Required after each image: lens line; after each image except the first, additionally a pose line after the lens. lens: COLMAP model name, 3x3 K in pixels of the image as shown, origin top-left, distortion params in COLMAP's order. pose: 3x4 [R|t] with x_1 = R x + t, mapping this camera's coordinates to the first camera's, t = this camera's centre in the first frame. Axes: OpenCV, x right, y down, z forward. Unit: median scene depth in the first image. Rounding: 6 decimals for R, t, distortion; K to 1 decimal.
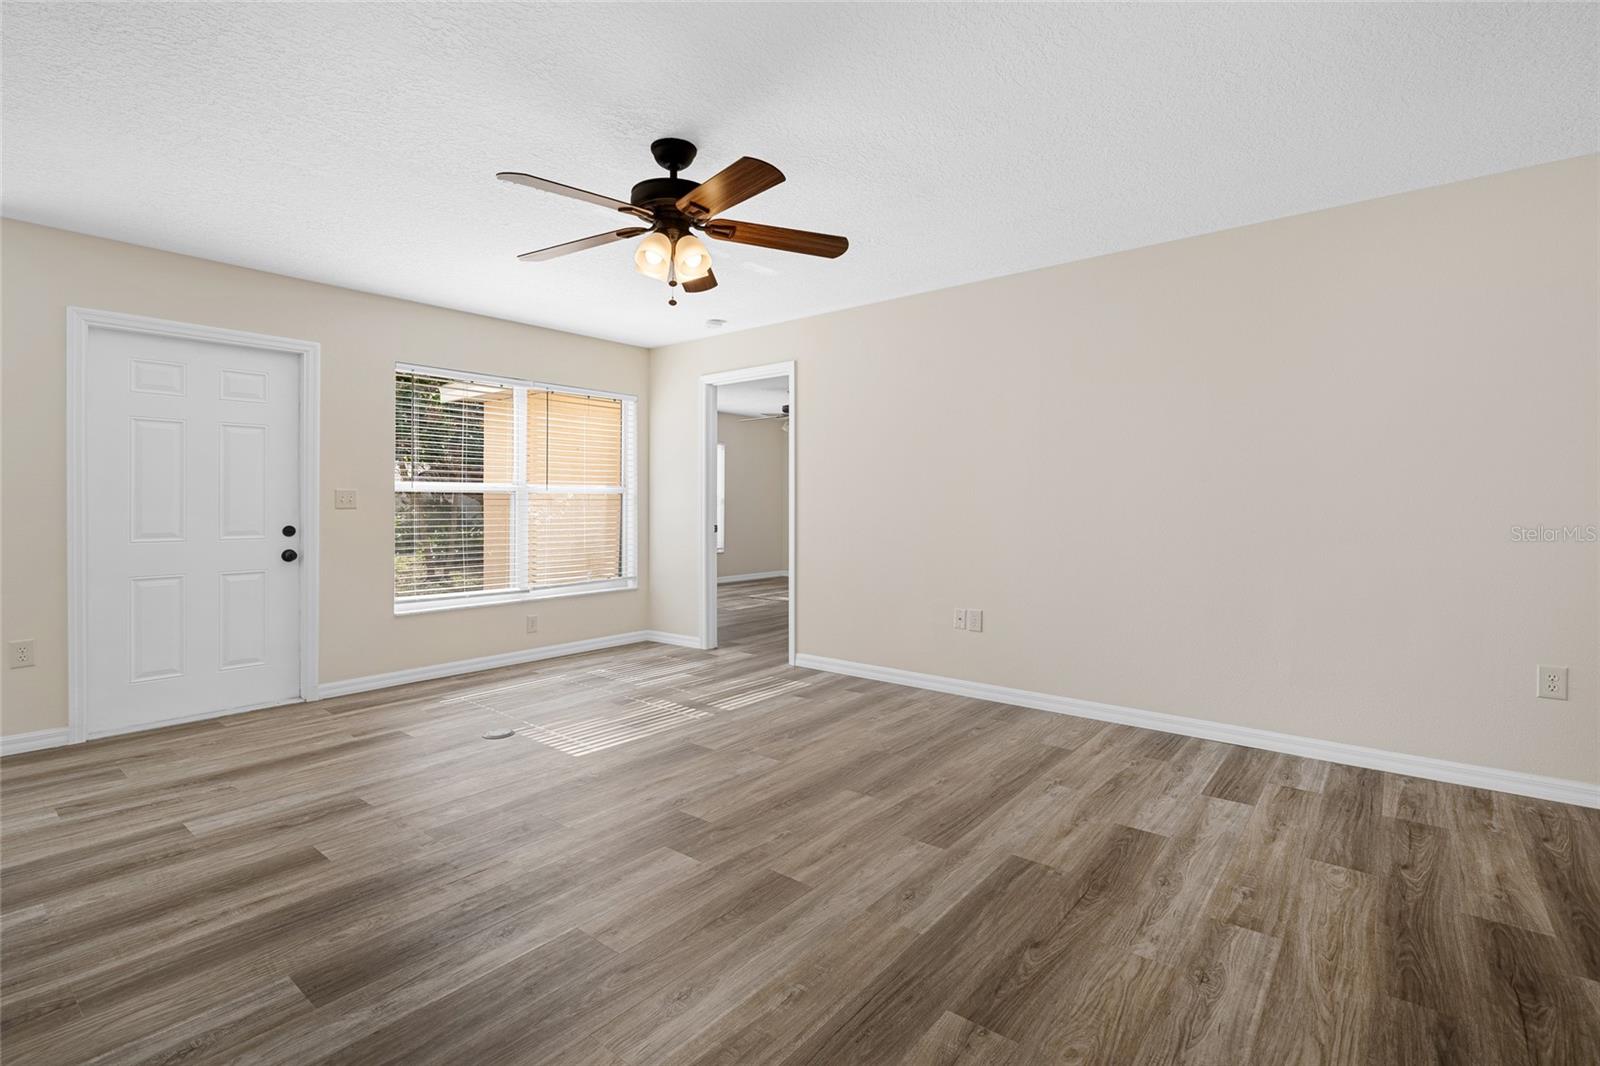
lens RADIAL K [[741.2, 0, 838.0], [0, 741.2, 519.0], [0, 0, 1]] dist [-0.009535, 0.002030]
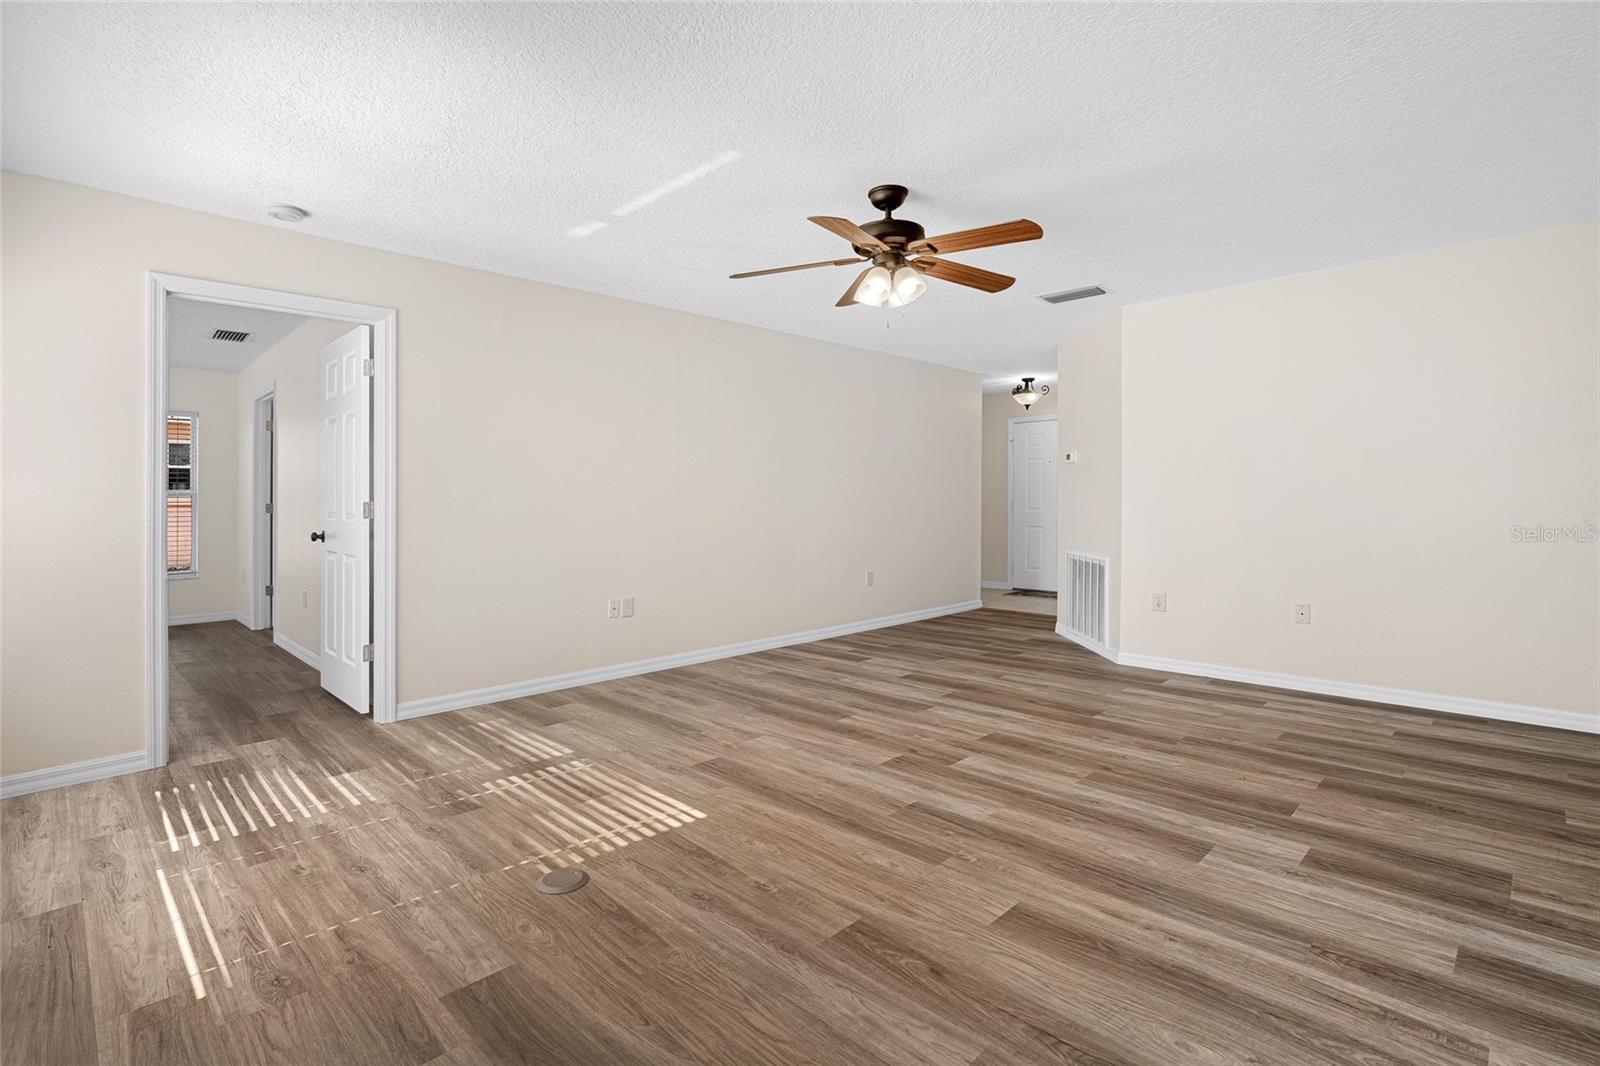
lens RADIAL K [[741.2, 0, 753.3], [0, 741.2, 504.9], [0, 0, 1]] dist [-0.009535, 0.002030]
pose [[0.162361, -0.003441, 0.986725, -1.249489], [0.028427, 0.999595, -0.001192, -0.011300], [-0.986322, 0.028243, 0.162393, 0.900770]]
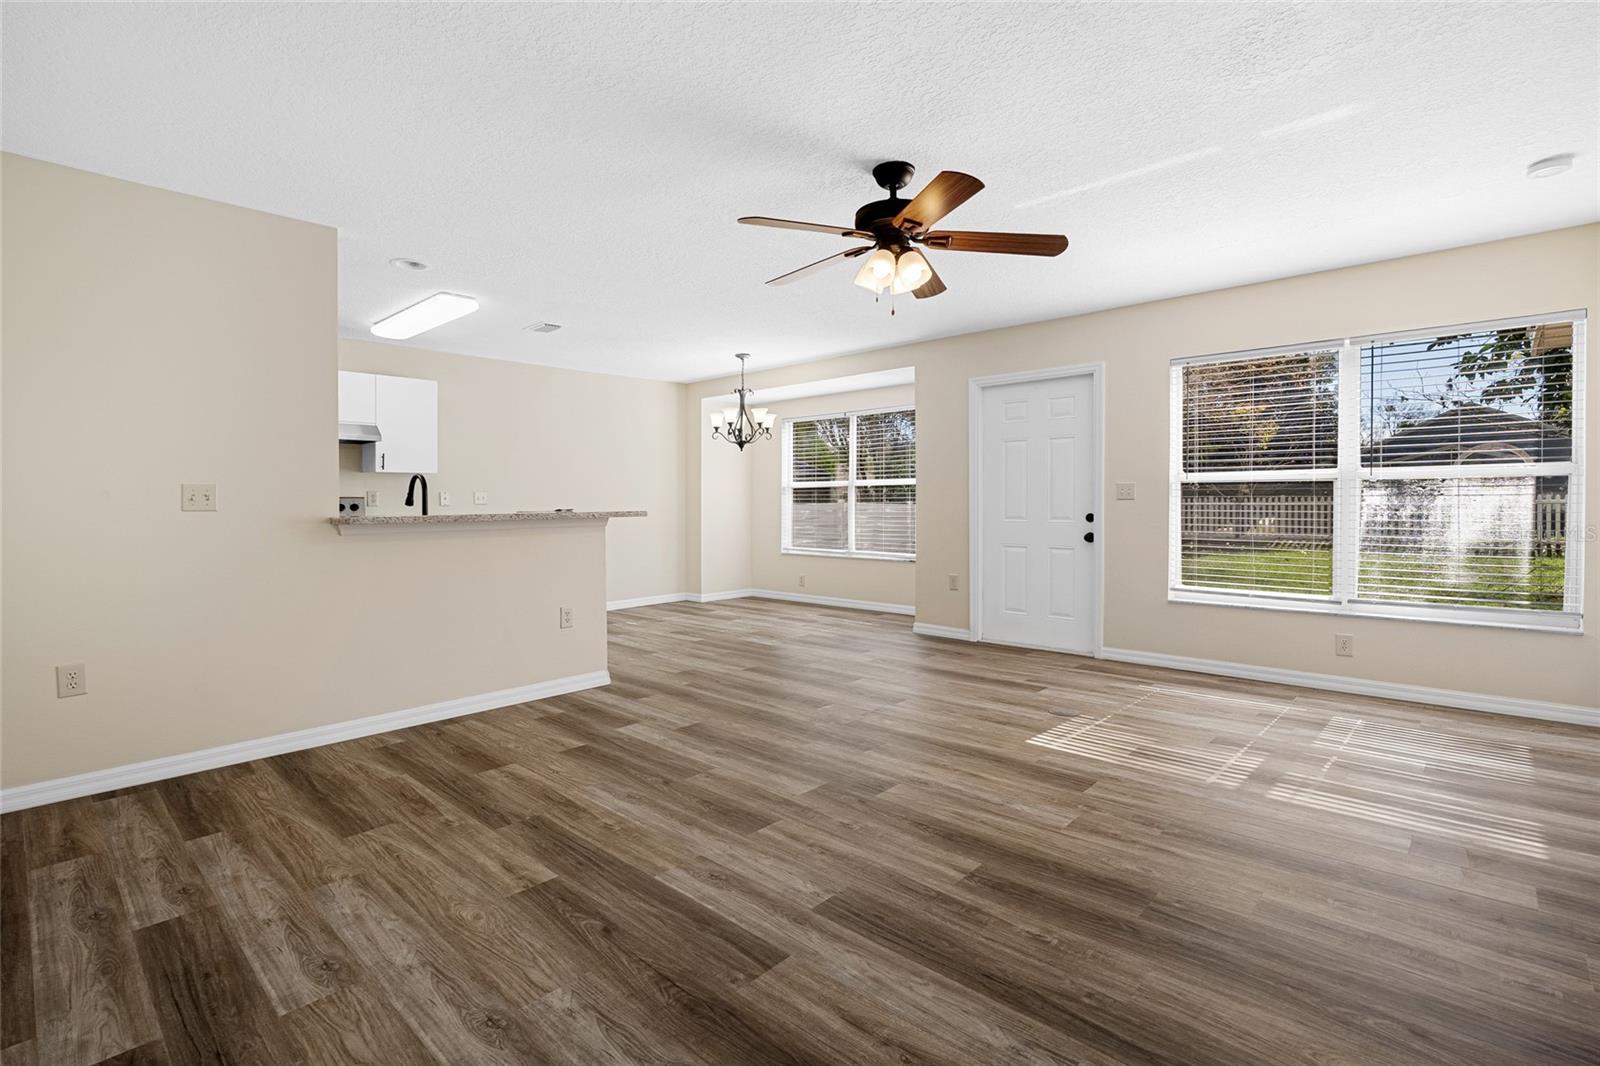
lens RADIAL K [[741.2, 0, 760.8], [0, 741.2, 517.8], [0, 0, 1]] dist [-0.009535, 0.002030]
pose [[-0.121415, 0.027305, -0.992226, 0.786671], [-0.009613, 0.999542, 0.028683, -0.019659], [0.992555, 0.013021, -0.121097, 0.837238]]
